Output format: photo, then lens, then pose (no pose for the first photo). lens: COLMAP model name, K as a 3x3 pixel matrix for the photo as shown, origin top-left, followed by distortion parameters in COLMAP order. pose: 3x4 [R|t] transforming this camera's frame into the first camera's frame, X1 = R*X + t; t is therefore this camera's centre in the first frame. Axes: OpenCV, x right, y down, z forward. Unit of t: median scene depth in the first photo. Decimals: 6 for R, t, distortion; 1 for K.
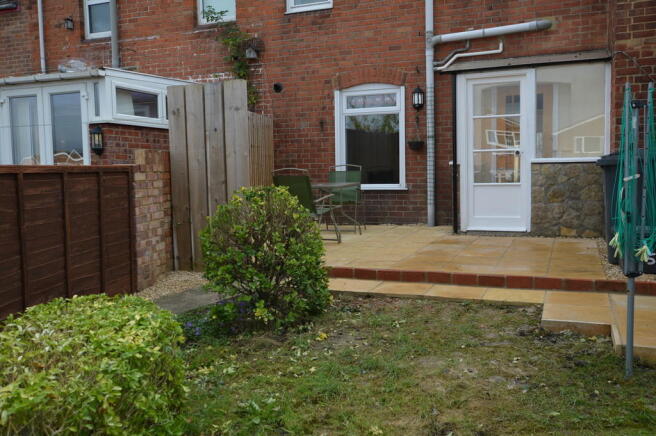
lens RADIAL K [[571.1, 0, 328.1], [0, 571.1, 218.4], [0, 0, 1]] dist [0.006717, 0.033776]
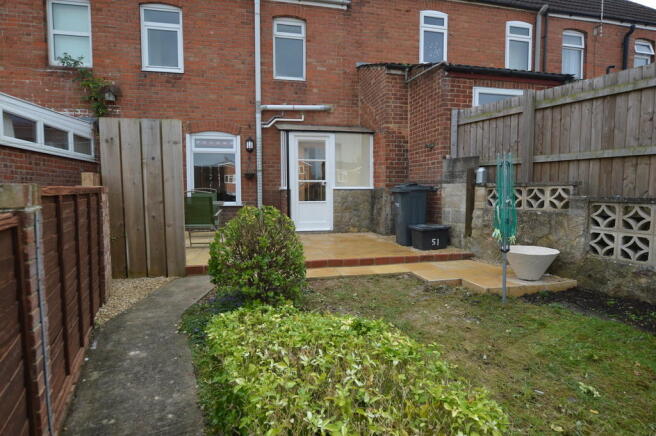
lens RADIAL K [[361.0, 0, 328.1], [0, 361.0, 216.3], [0, 0, 1]] dist [-0.007081, 0.001708]
pose [[0.828202, -0.026078, 0.559822, -0.218545], [0.035561, 0.999349, -0.006057, -0.010555], [-0.559300, 0.024924, 0.828590, 0.115023]]
